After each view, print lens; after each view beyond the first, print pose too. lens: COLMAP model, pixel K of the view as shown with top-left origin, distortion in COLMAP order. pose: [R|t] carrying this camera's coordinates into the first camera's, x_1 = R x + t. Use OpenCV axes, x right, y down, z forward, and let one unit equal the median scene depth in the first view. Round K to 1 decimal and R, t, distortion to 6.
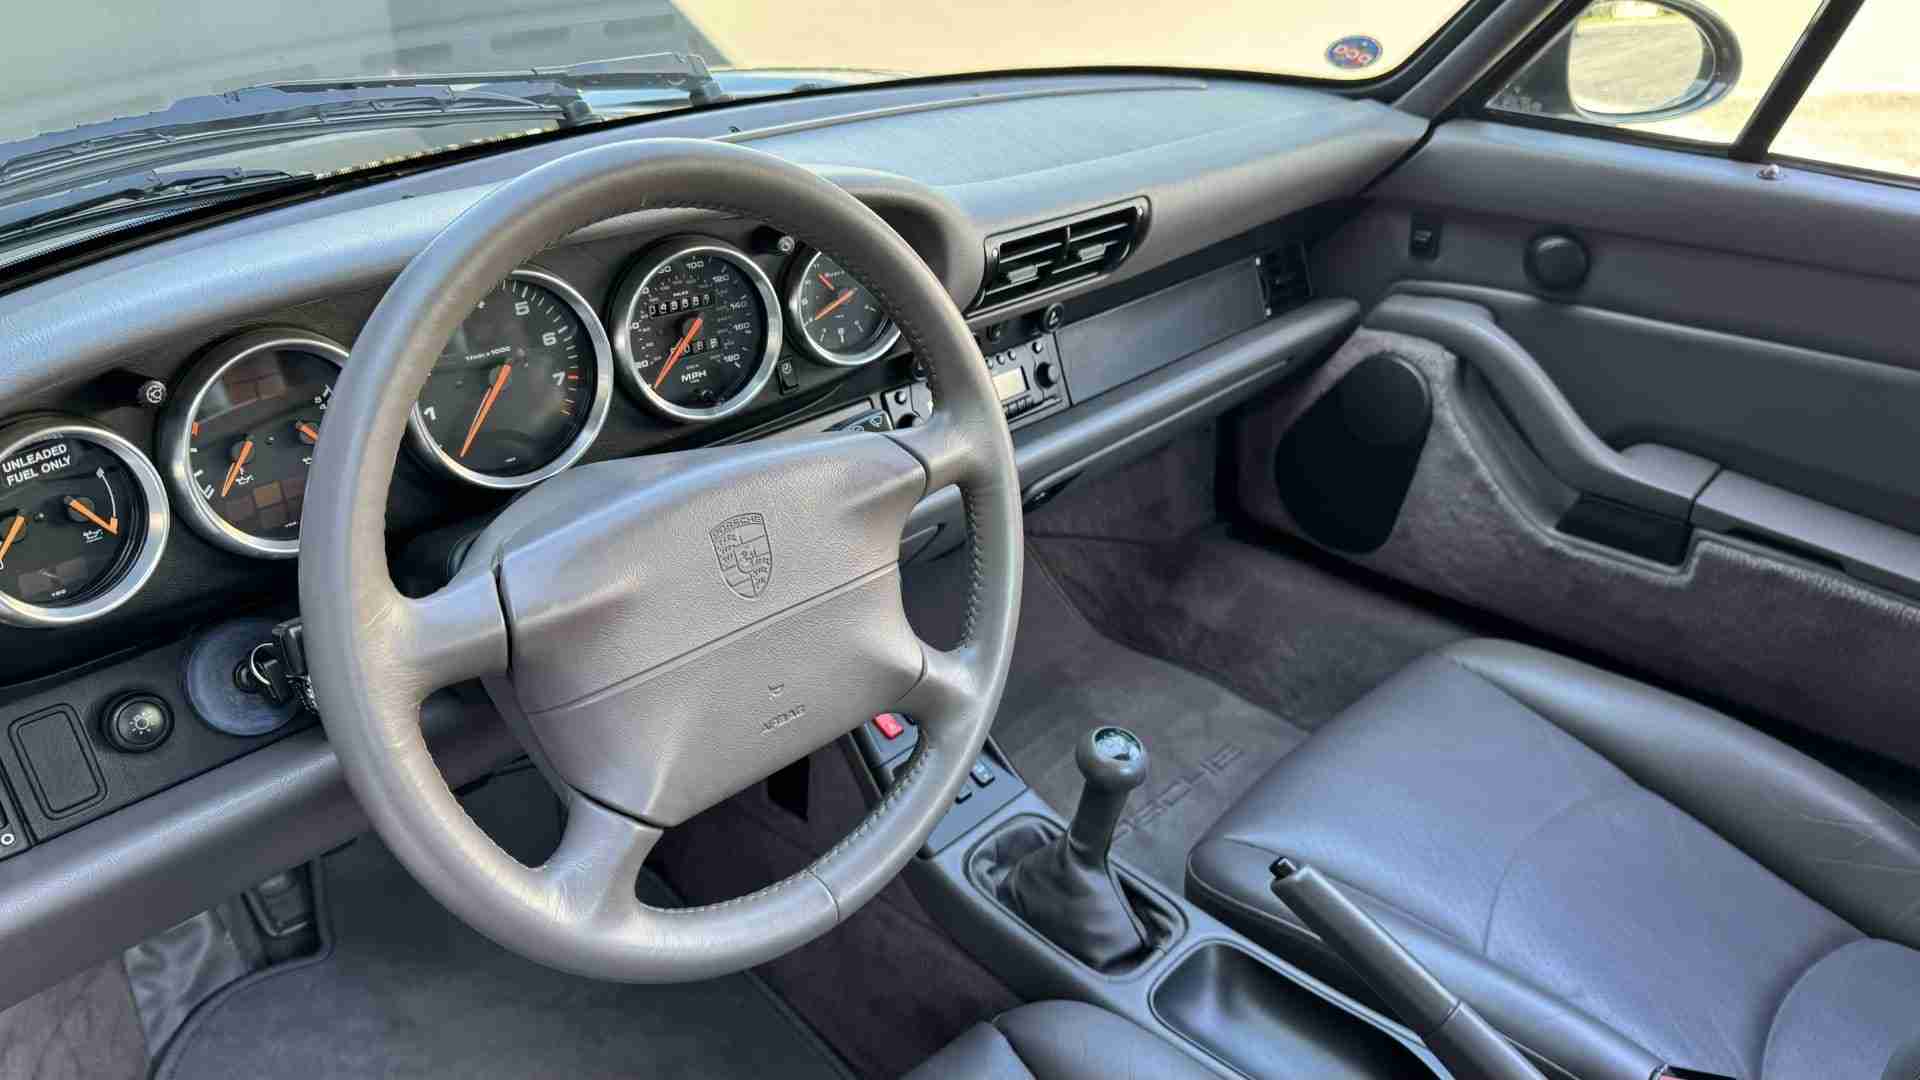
lens RADIAL K [[1381.3, 0, 915.1], [0, 1381.3, 565.3], [0, 0, 1]] dist [0.047660, -0.078584]
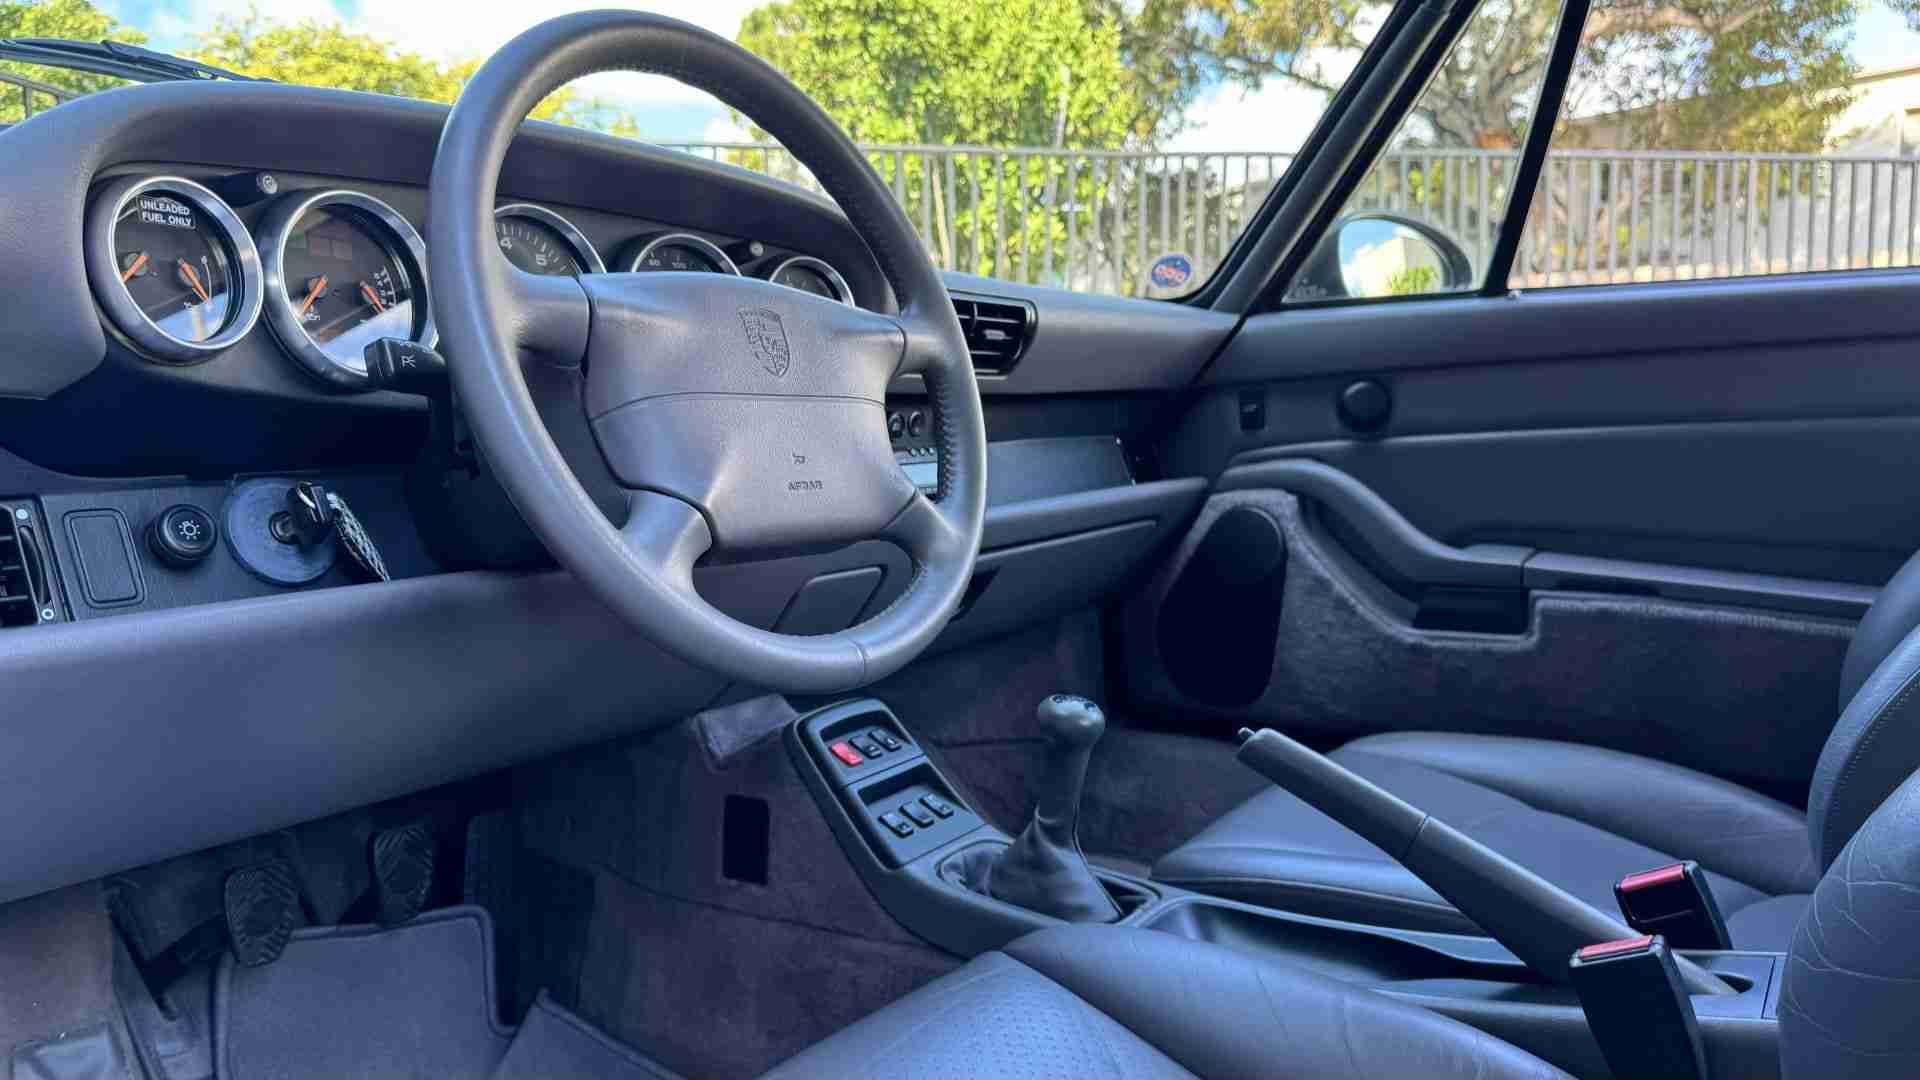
lens RADIAL K [[1381.3, 0, 914.9], [0, 1381.3, 557.6], [0, 0, 1]] dist [0.047660, -0.078584]
pose [[0.990711, -0.043088, 0.128980, -0.080234], [0.089811, 0.919509, -0.382670, 0.315093], [-0.102110, 0.390699, 0.914837, -0.006644]]
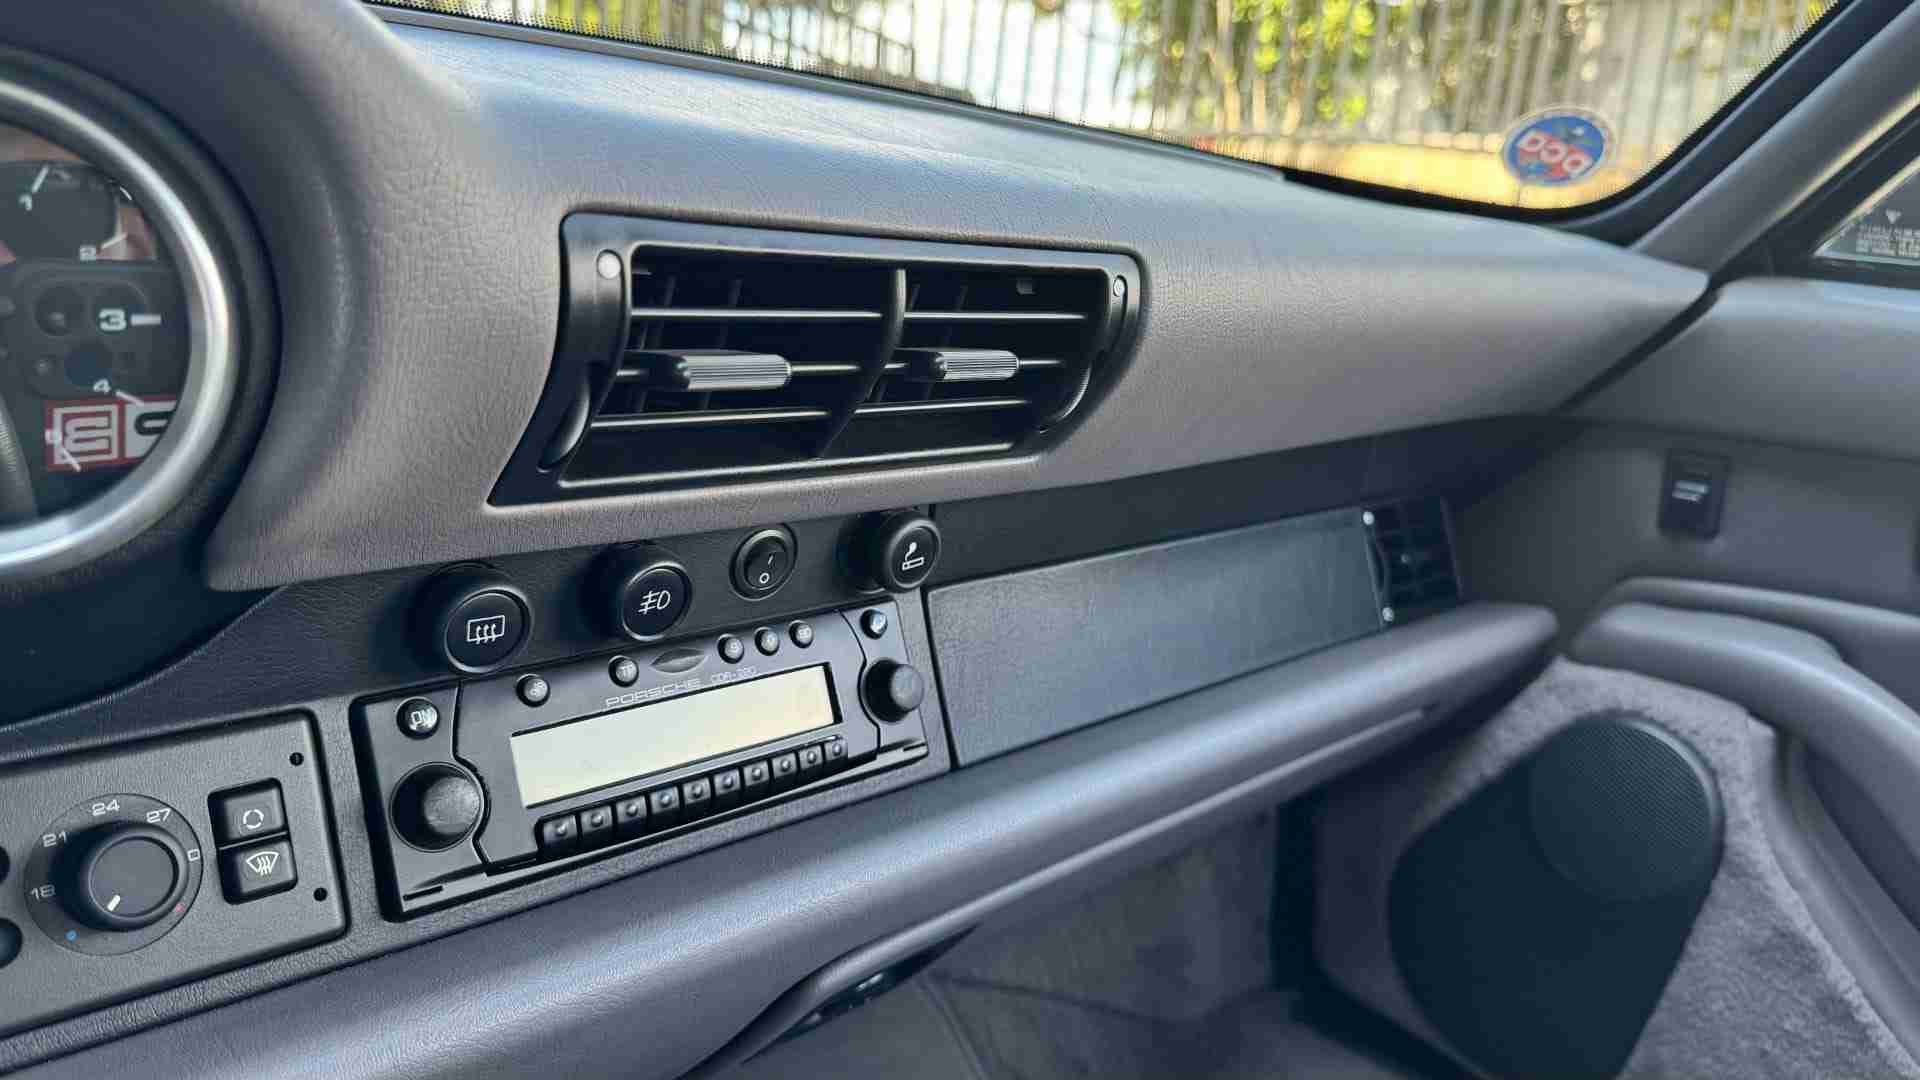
lens RADIAL K [[1381.3, 0, 962.0], [0, 1381.3, 527.0], [0, 0, 1]] dist [0.047660, -0.078584]
pose [[0.996506, 0.082885, -0.010315, 0.103683], [-0.082748, 0.962874, -0.256956, -0.070704], [-0.011366, 0.256912, 0.966368, 0.516954]]
